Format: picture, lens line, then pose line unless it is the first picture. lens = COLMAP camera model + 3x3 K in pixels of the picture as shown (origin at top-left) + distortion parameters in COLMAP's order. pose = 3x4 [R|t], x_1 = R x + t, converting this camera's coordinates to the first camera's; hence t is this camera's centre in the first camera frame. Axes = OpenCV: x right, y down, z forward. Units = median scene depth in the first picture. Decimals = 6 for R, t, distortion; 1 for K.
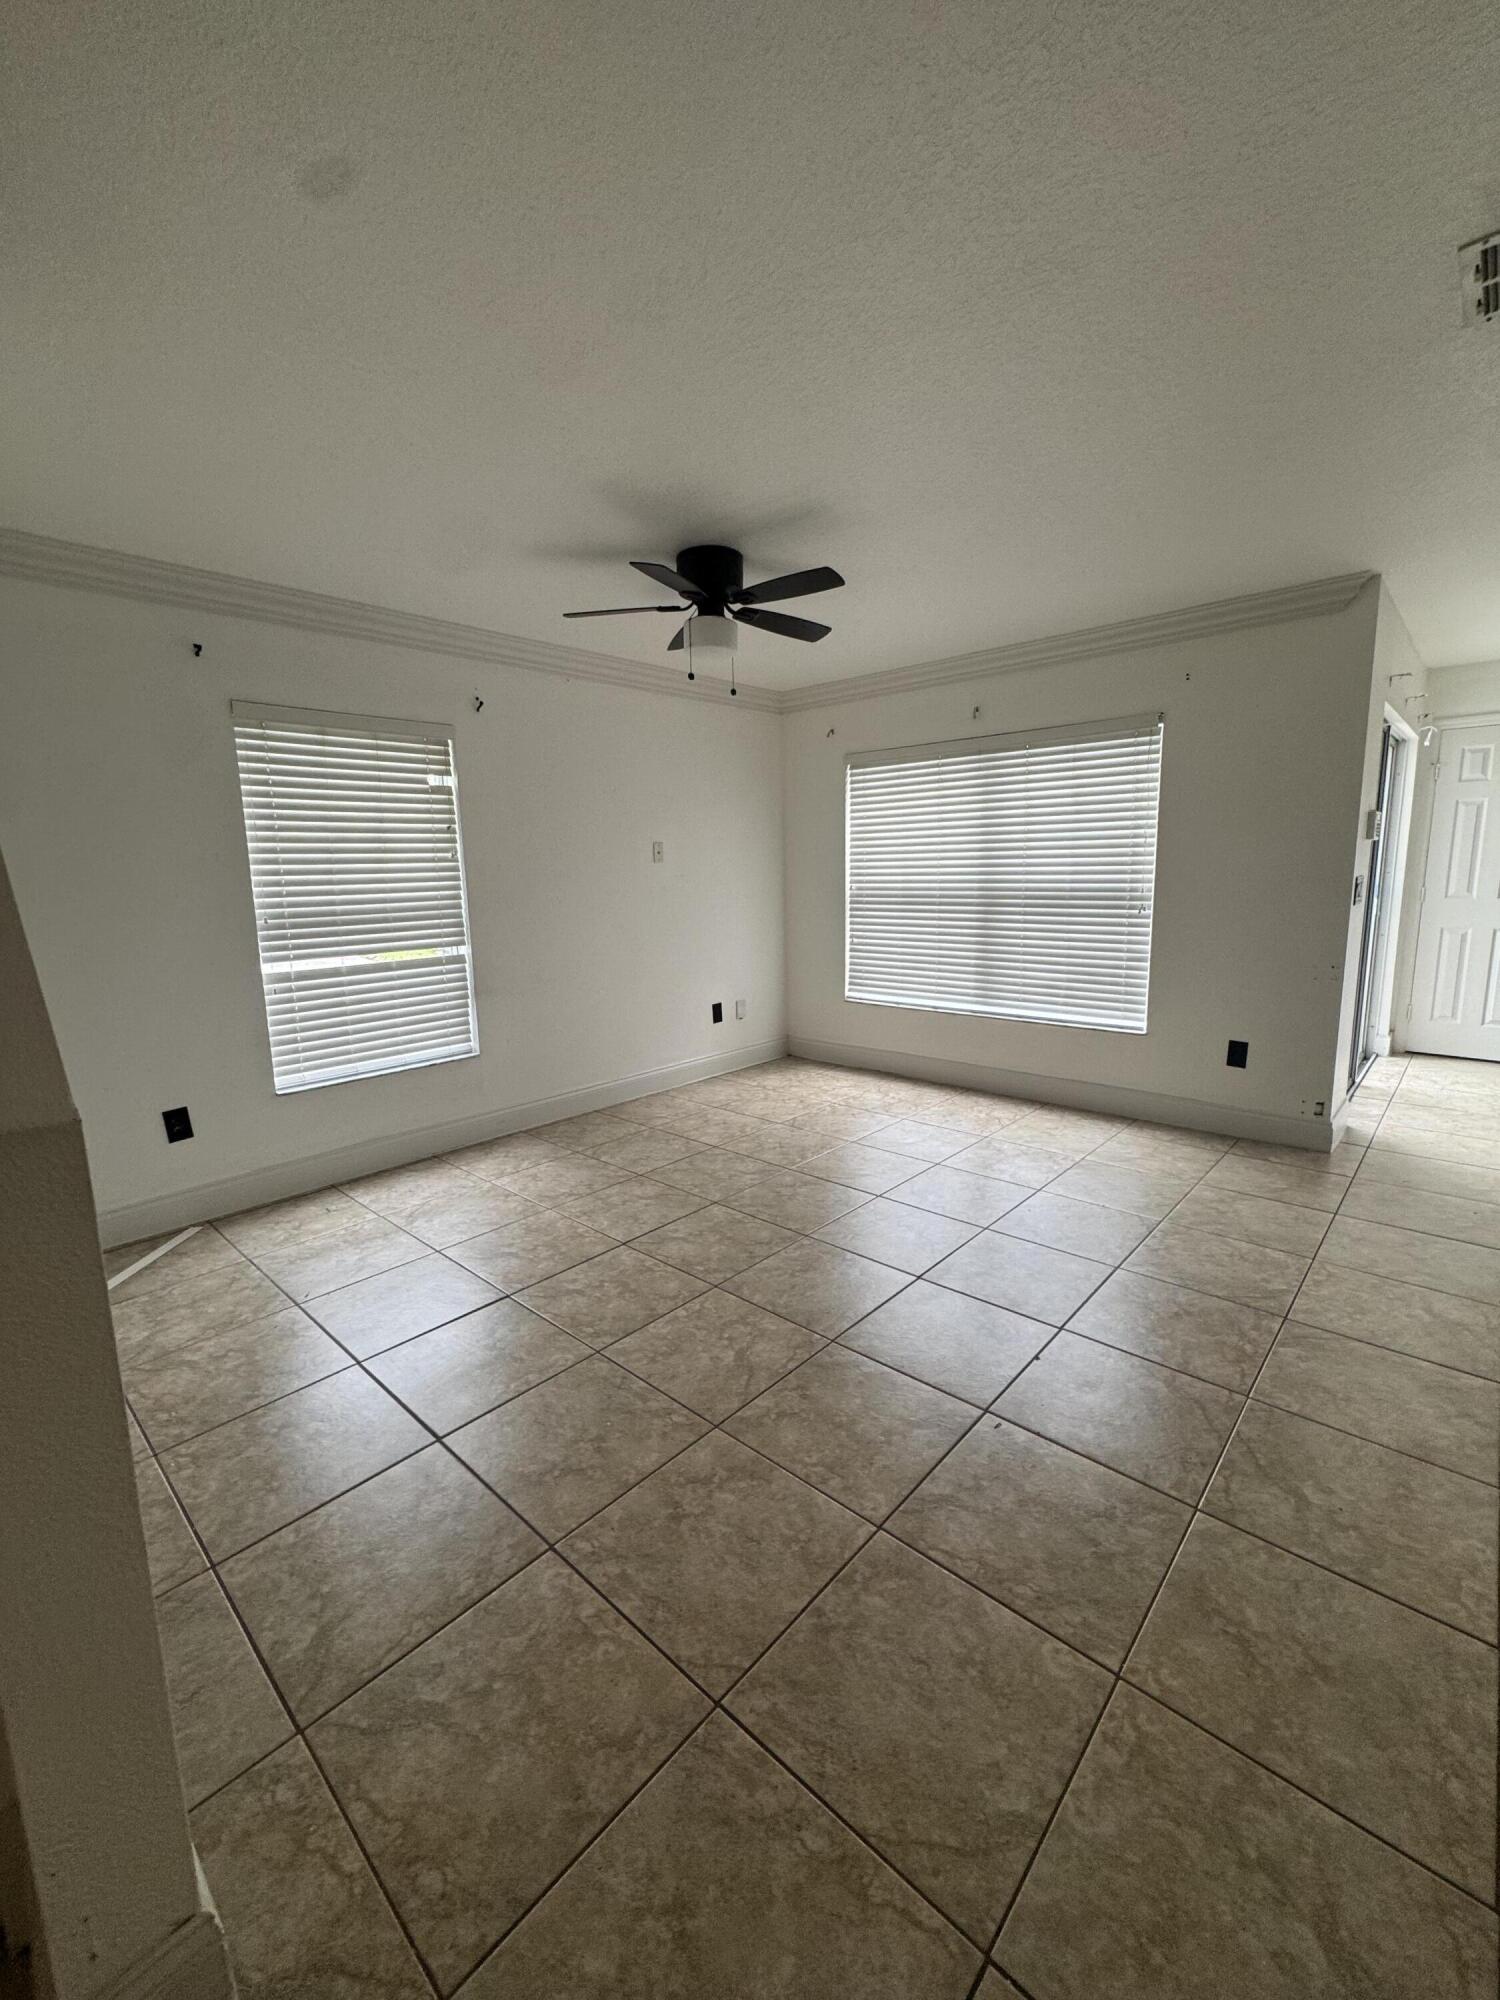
lens RADIAL K [[804.7, 0, 745.0], [0, 804.7, 1000.6], [0, 0, 1]] dist [0.001054, -0.000526]
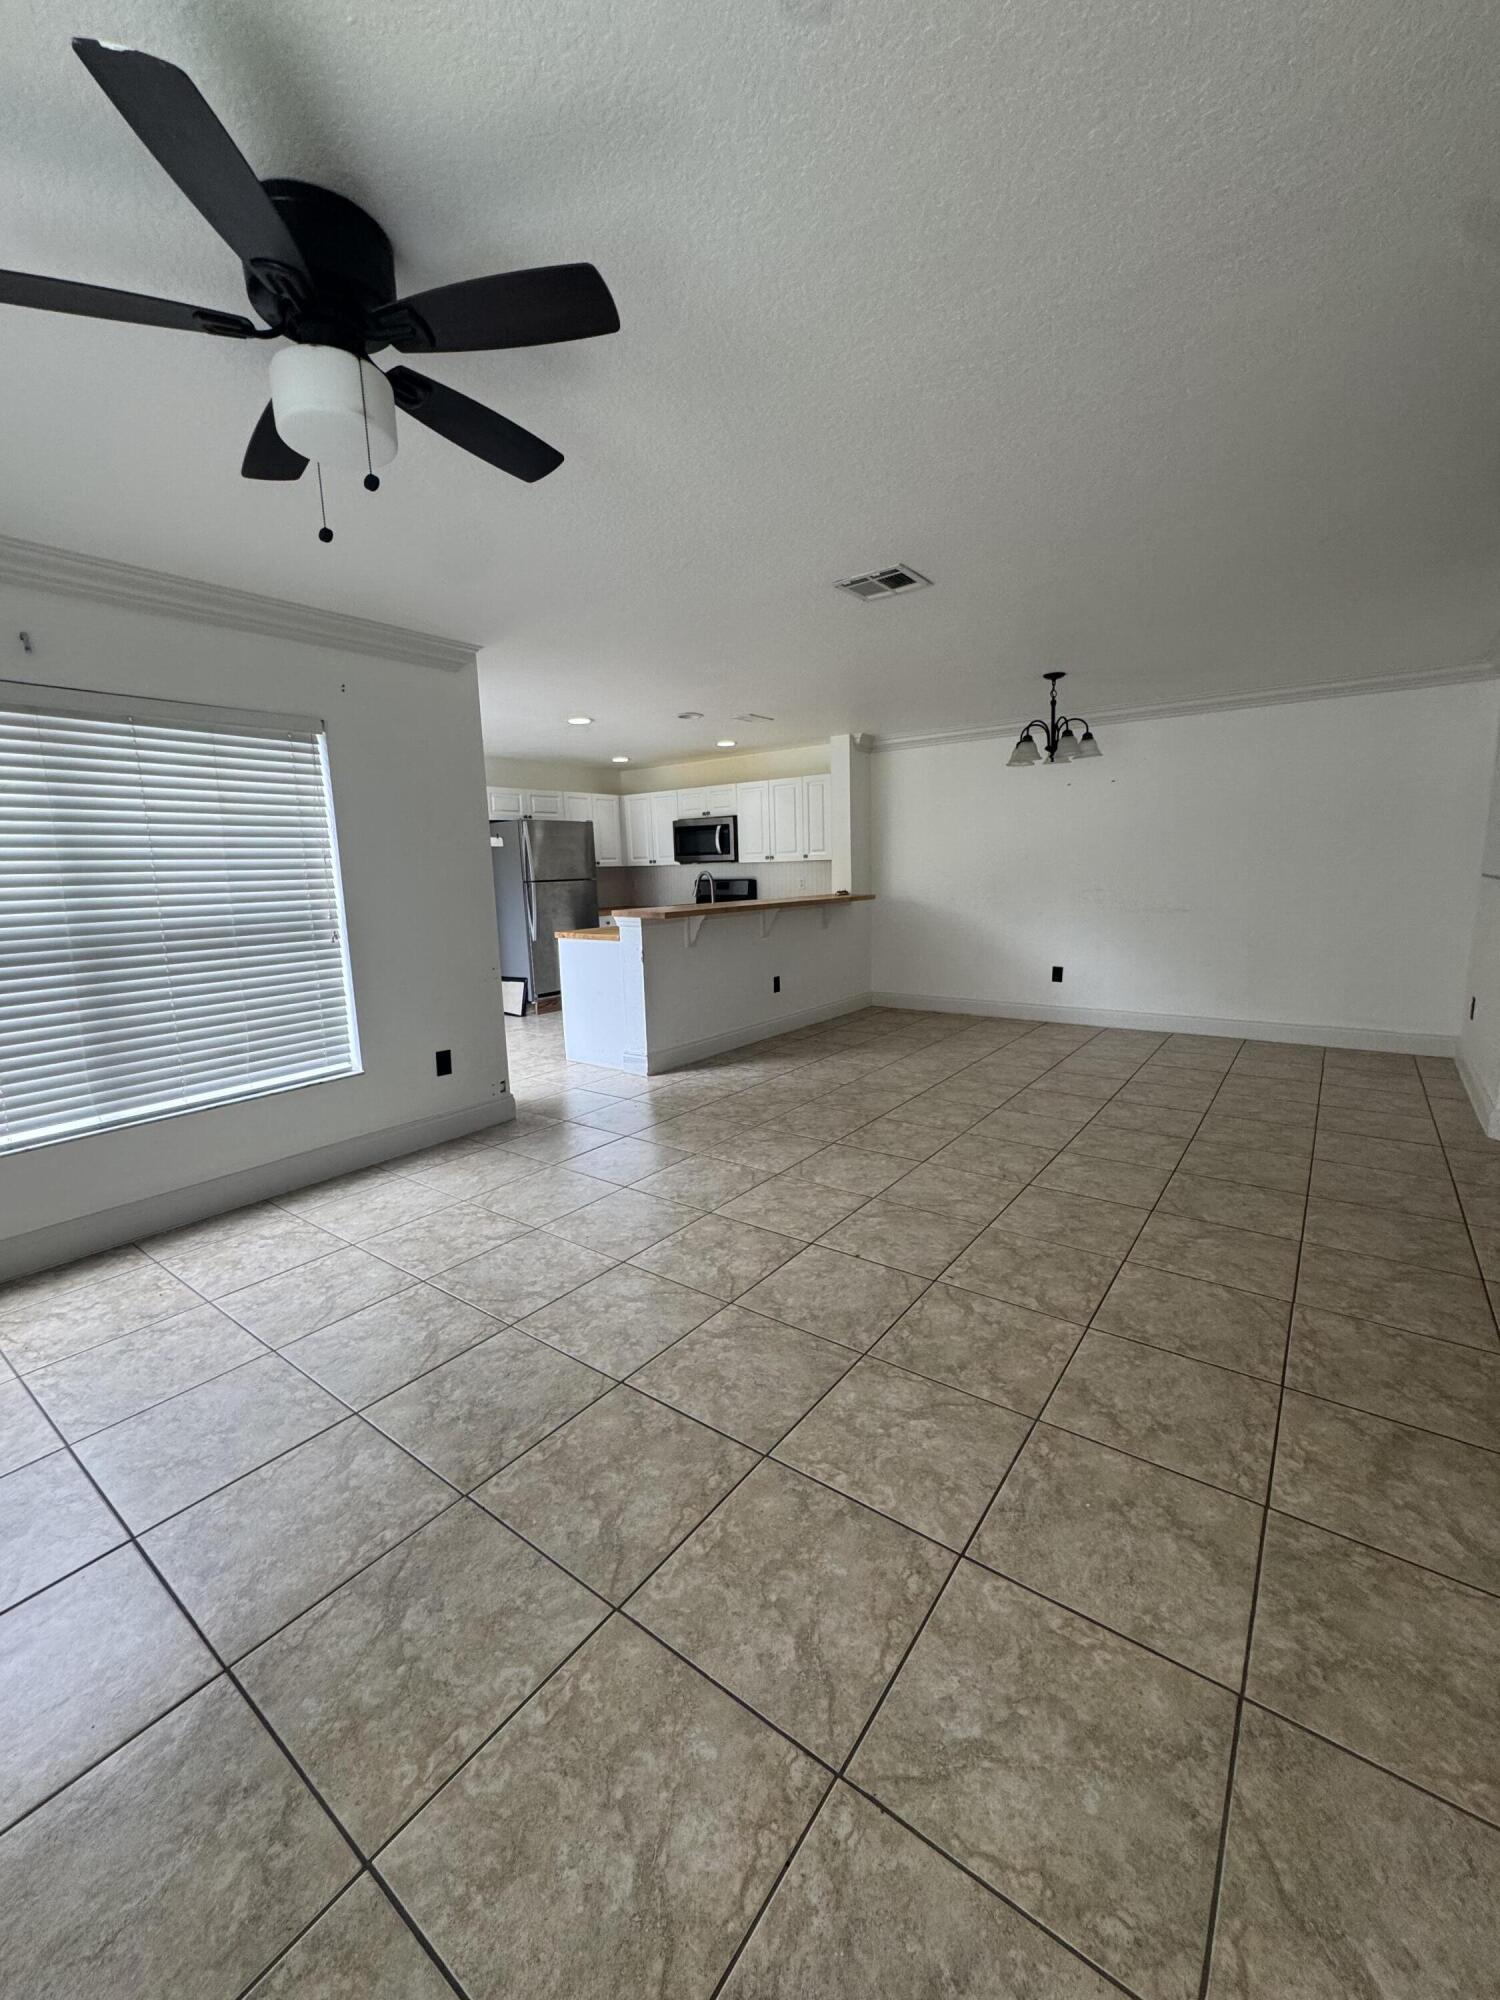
lens RADIAL K [[804.7, 0, 739.8], [0, 804.7, 1000.5], [0, 0, 1]] dist [0.001054, -0.000526]
pose [[-0.100872, -0.138554, 0.985204, -0.712439], [0.193789, 0.968552, 0.156054, -0.158749], [-0.975844, 0.206663, -0.070849, 1.034249]]
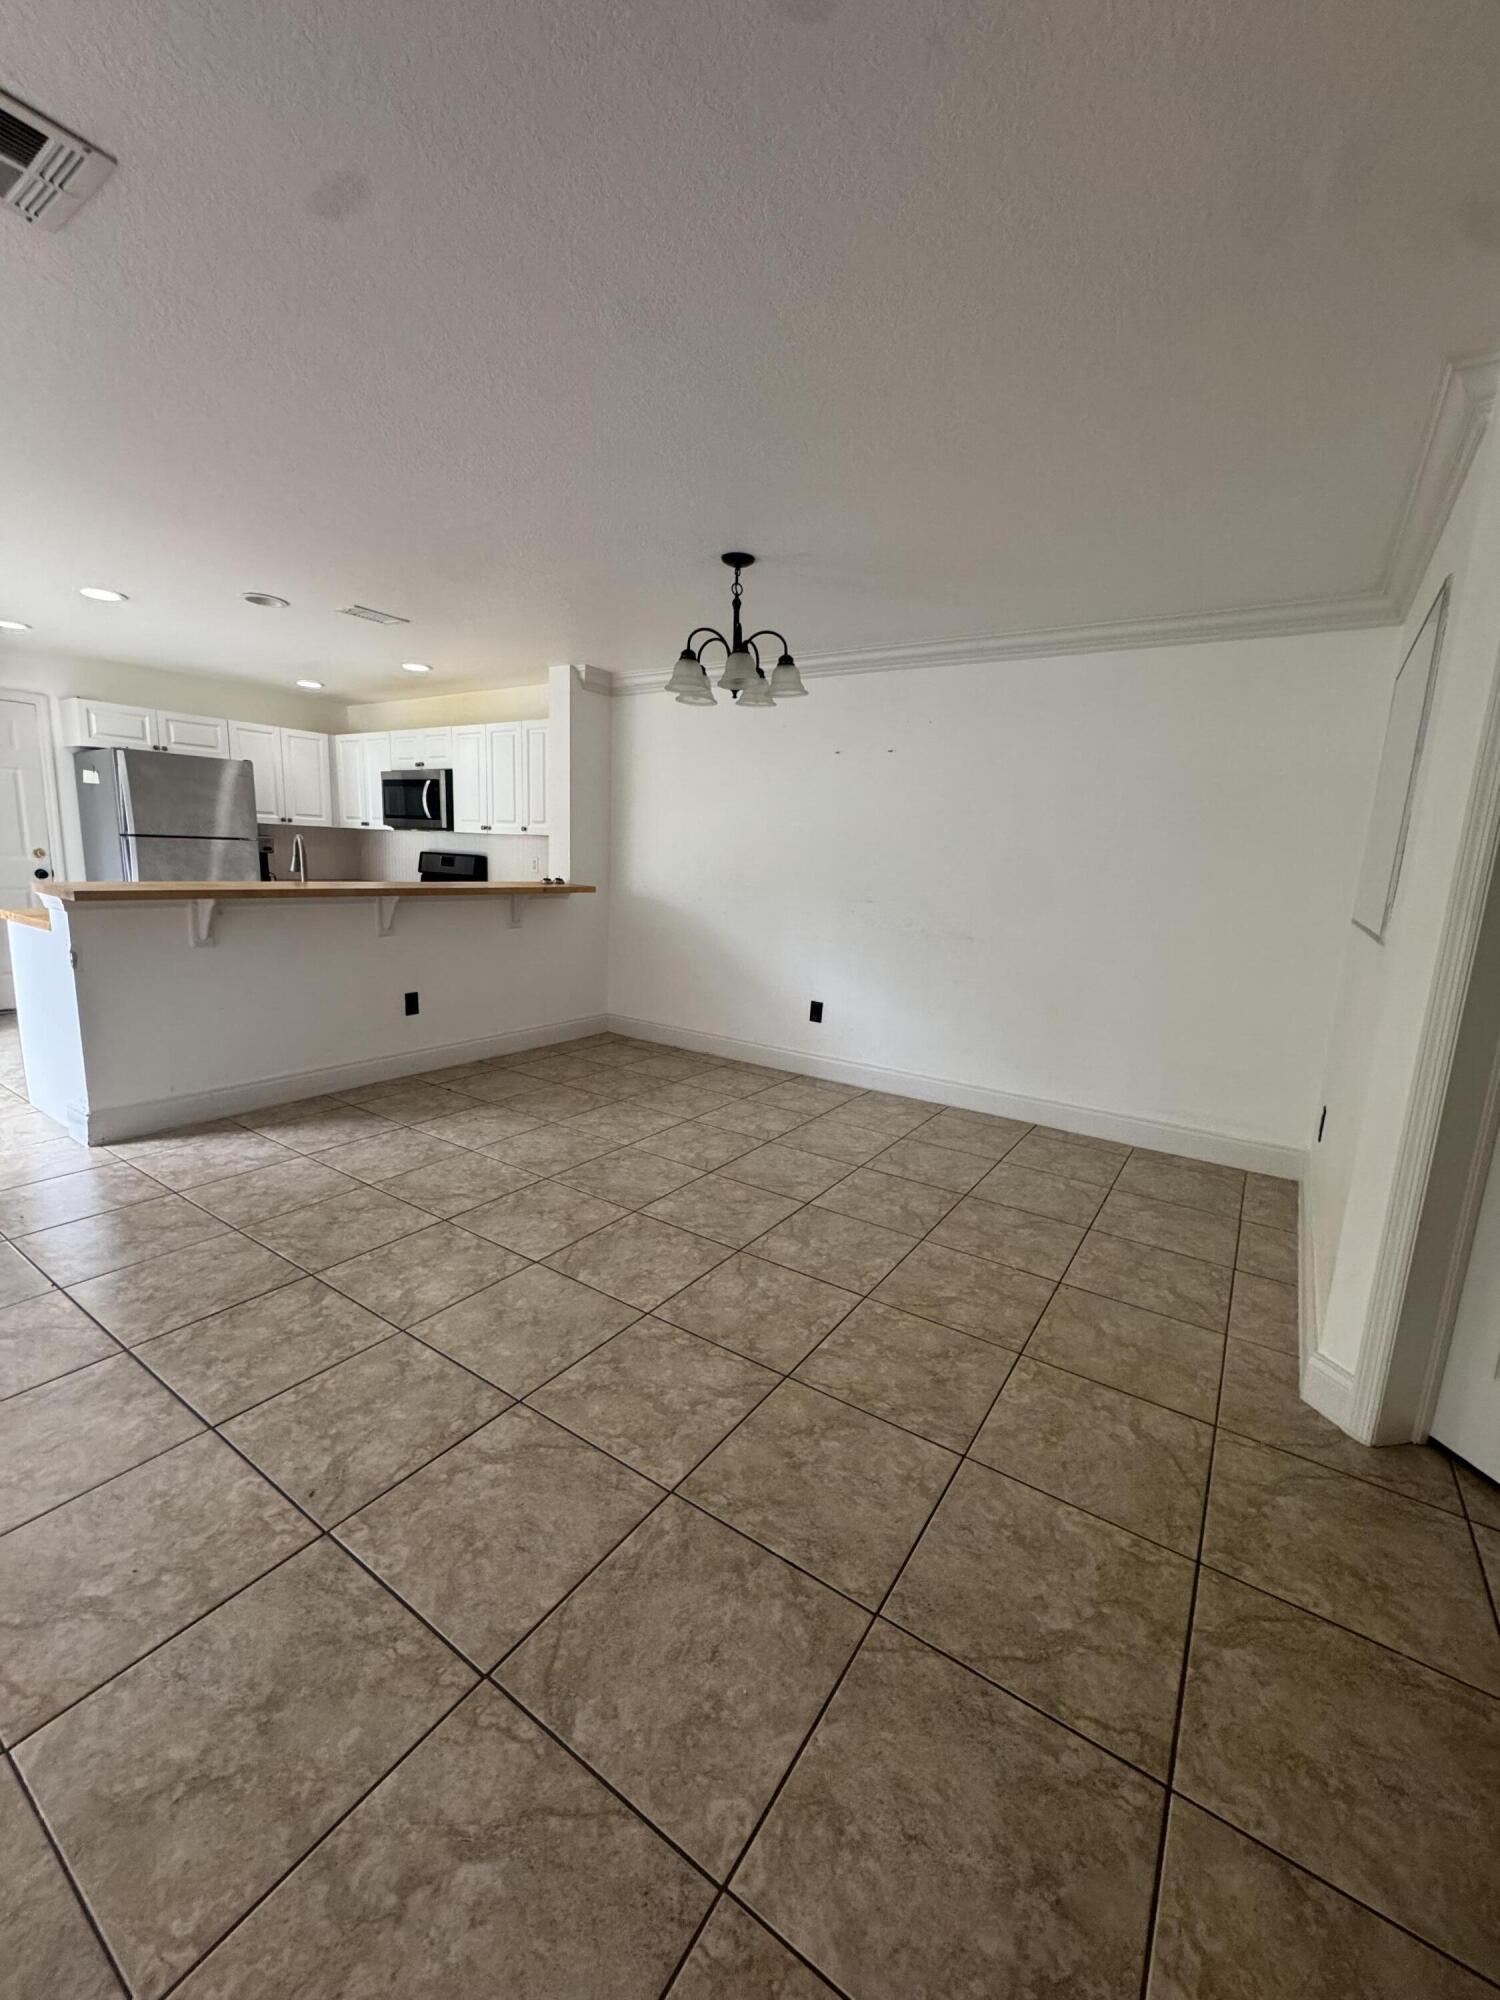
lens RADIAL K [[804.7, 0, 743.2], [0, 804.7, 998.4], [0, 0, 1]] dist [0.001054, -0.000526]
pose [[-0.153597, -0.161146, 0.974905, -0.075033], [0.122866, 0.975841, 0.180659, -0.034589], [-0.980465, 0.147532, -0.130087, 0.244659]]
